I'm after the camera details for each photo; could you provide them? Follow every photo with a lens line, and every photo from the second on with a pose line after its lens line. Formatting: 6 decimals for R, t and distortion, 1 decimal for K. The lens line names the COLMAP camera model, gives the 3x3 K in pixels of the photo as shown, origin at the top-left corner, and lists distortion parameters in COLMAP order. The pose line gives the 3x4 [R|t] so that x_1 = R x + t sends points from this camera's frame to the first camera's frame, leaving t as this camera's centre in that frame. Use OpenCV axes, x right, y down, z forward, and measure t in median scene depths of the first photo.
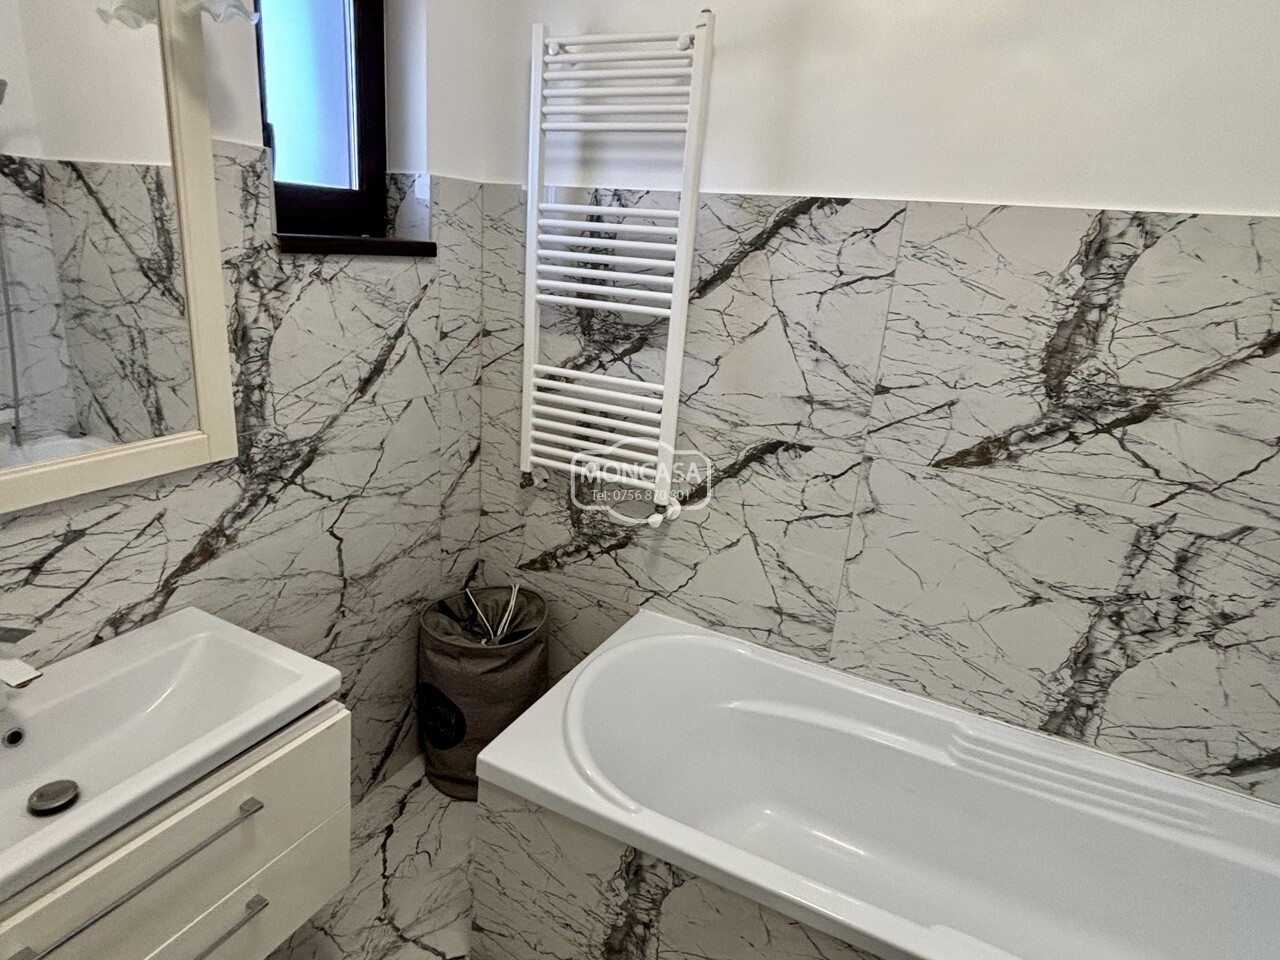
lens RADIAL K [[767.2, 0, 637.1], [0, 767.2, 477.3], [0, 0, 1]] dist [0.033950, -0.057253]
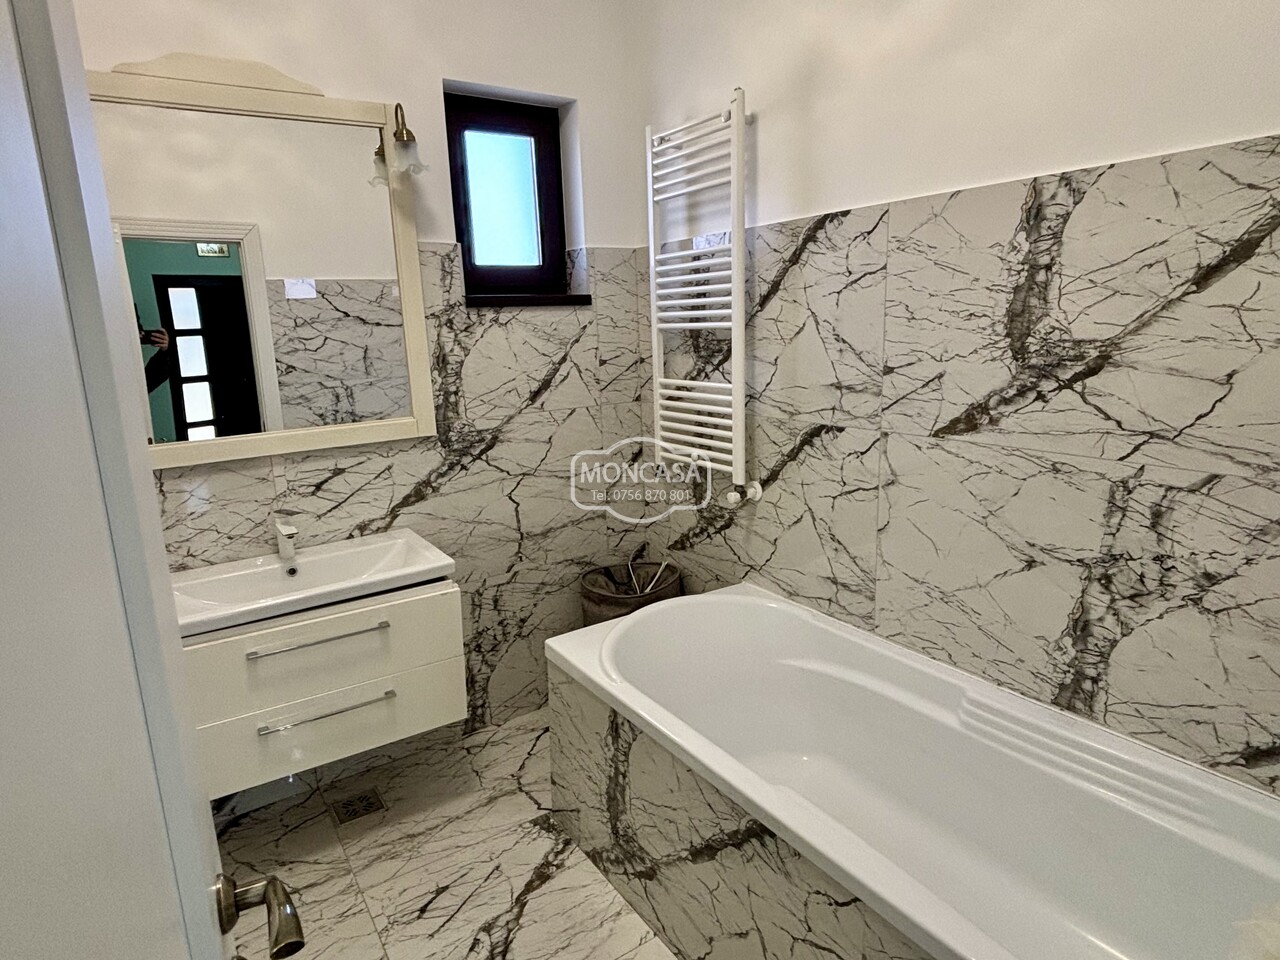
lens RADIAL K [[770.6, 0, 624.7], [0, 770.6, 485.4], [0, 0, 1]] dist [0.049734, -0.092336]
pose [[0.857981, 0.005453, -0.513652, 0.589686], [-0.055551, 0.995064, -0.082226, 0.172643], [0.510669, 0.099082, 0.854049, -0.143721]]
